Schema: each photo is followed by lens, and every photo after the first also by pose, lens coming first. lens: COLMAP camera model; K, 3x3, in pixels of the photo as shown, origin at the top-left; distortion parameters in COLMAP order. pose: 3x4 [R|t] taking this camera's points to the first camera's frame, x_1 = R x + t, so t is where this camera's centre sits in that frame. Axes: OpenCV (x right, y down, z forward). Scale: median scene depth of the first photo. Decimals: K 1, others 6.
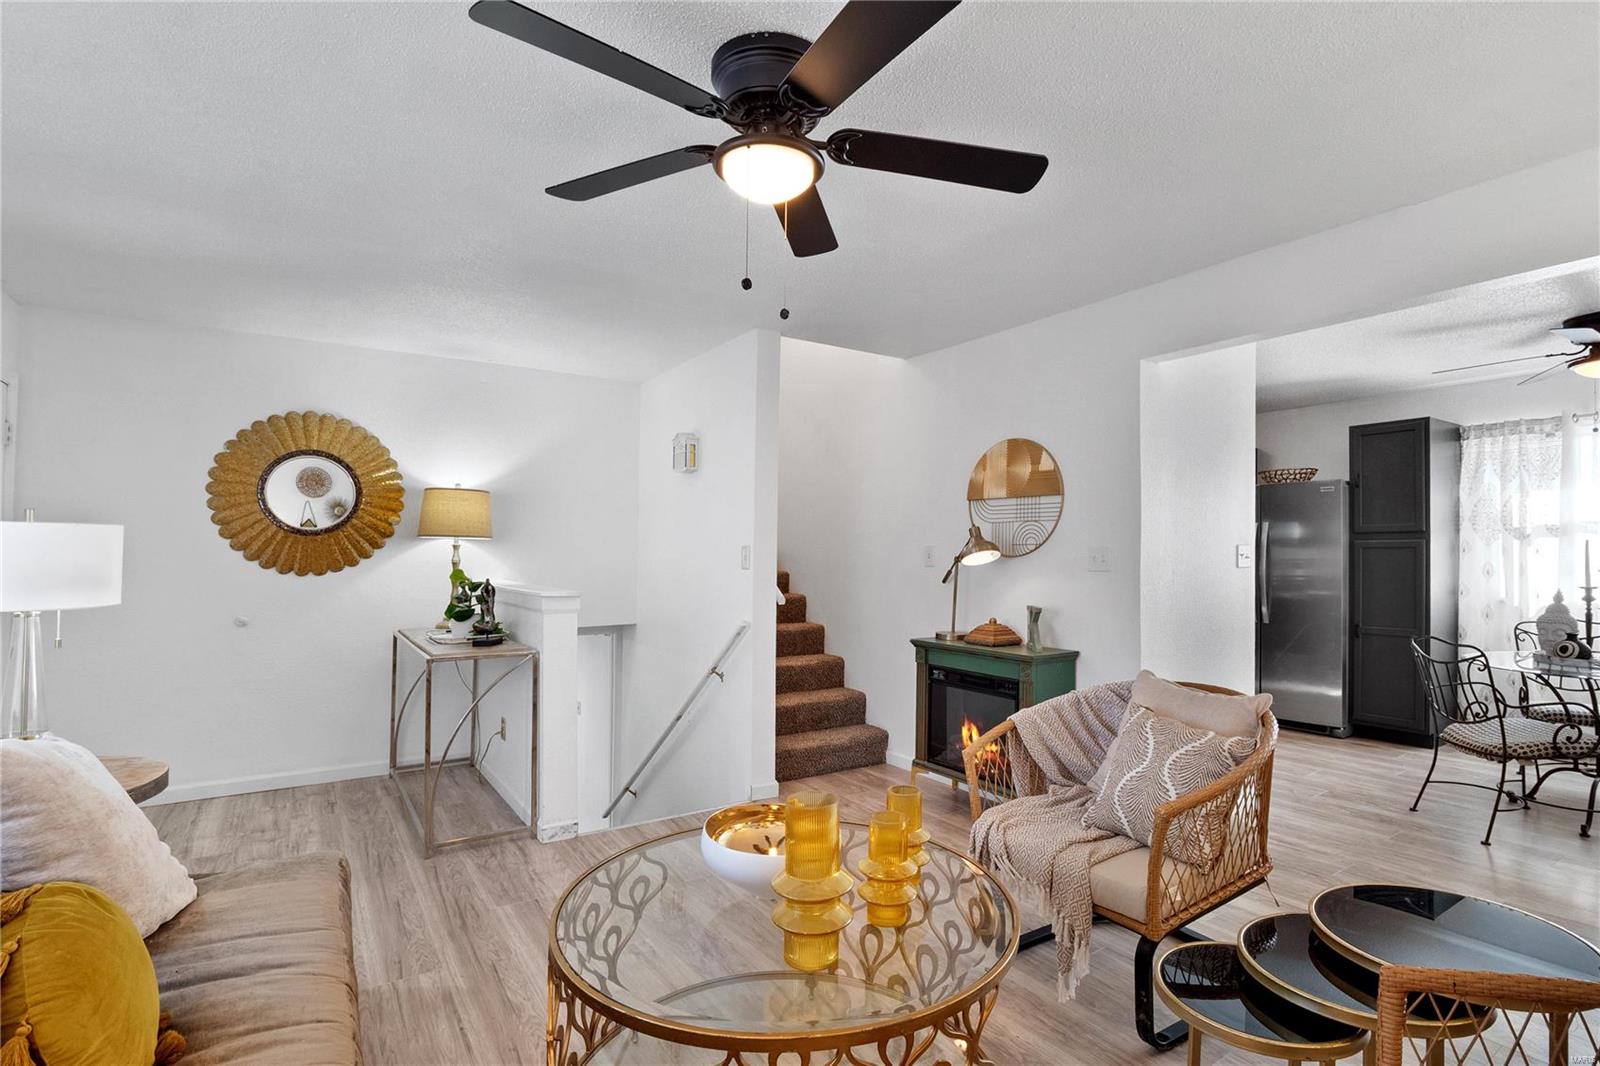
lens RADIAL K [[742.1, 0, 811.6], [0, 742.1, 541.0], [0, 0, 1]] dist [0.001547, -0.001718]
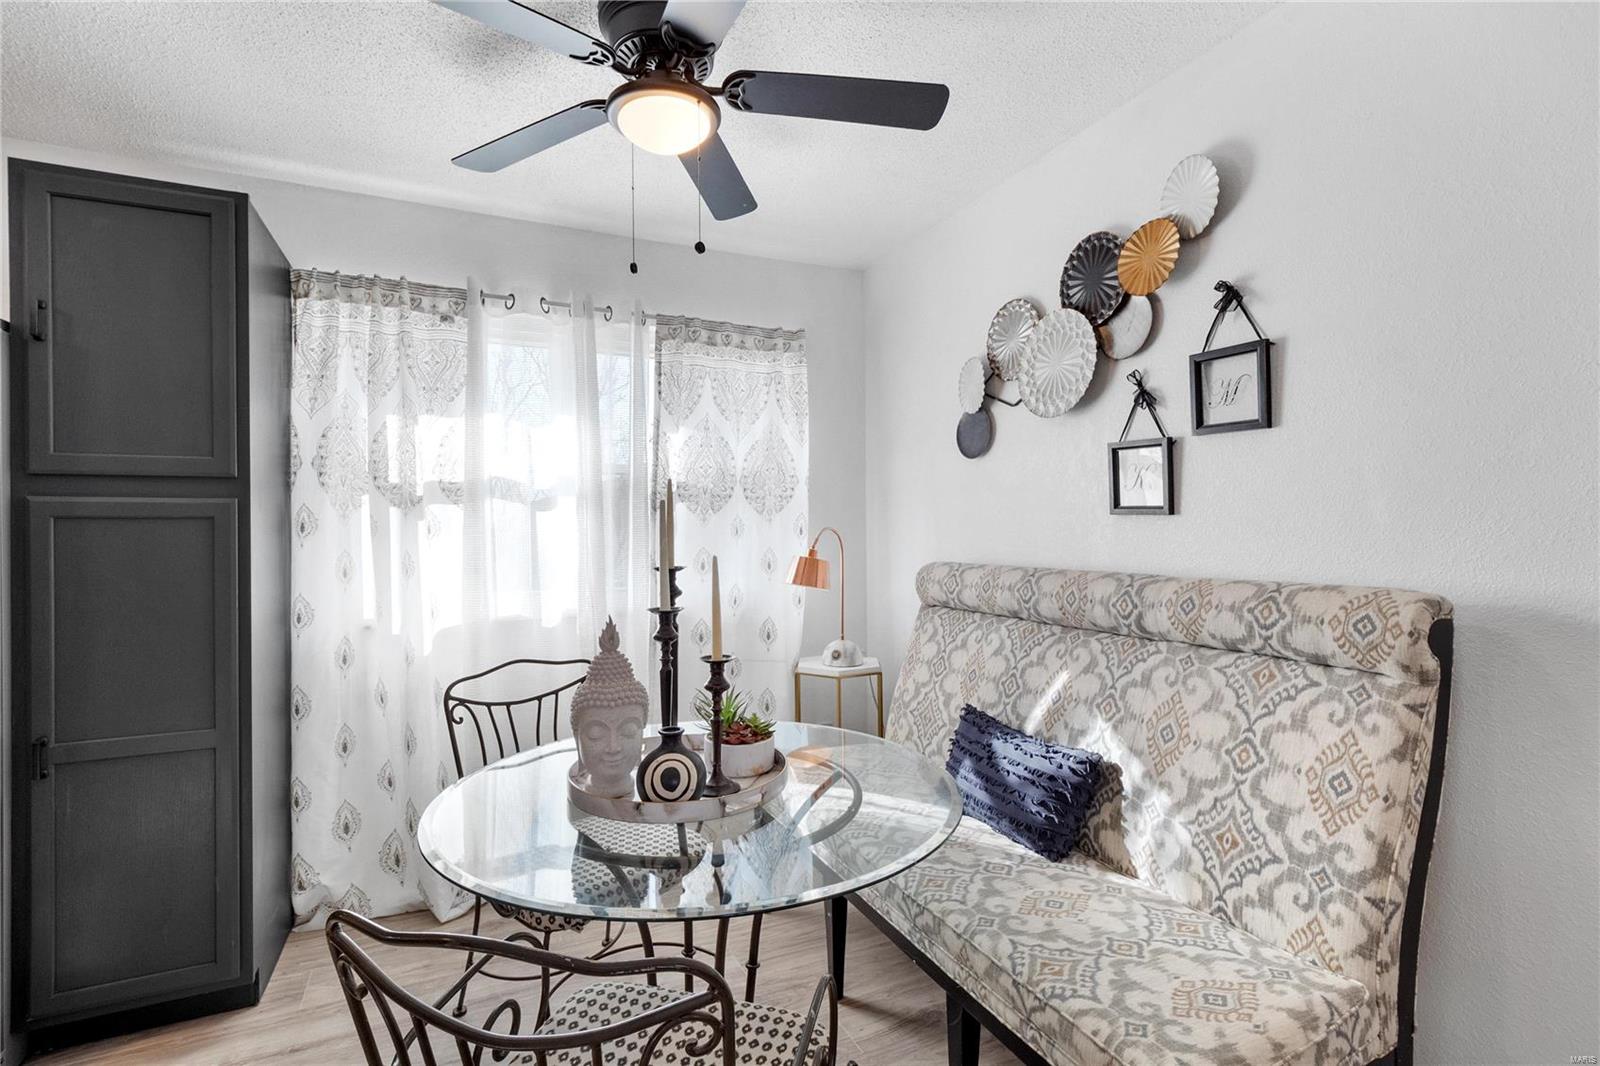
lens RADIAL K [[742.1, 0, 810.5], [0, 742.1, 536.6], [0, 0, 1]] dist [0.001547, -0.001718]
pose [[0.135146, -0.007264, 0.990799, 0.466007], [-0.006799, 0.999943, 0.008258, 0.012493], [-0.990802, -0.007852, 0.135089, 0.631959]]
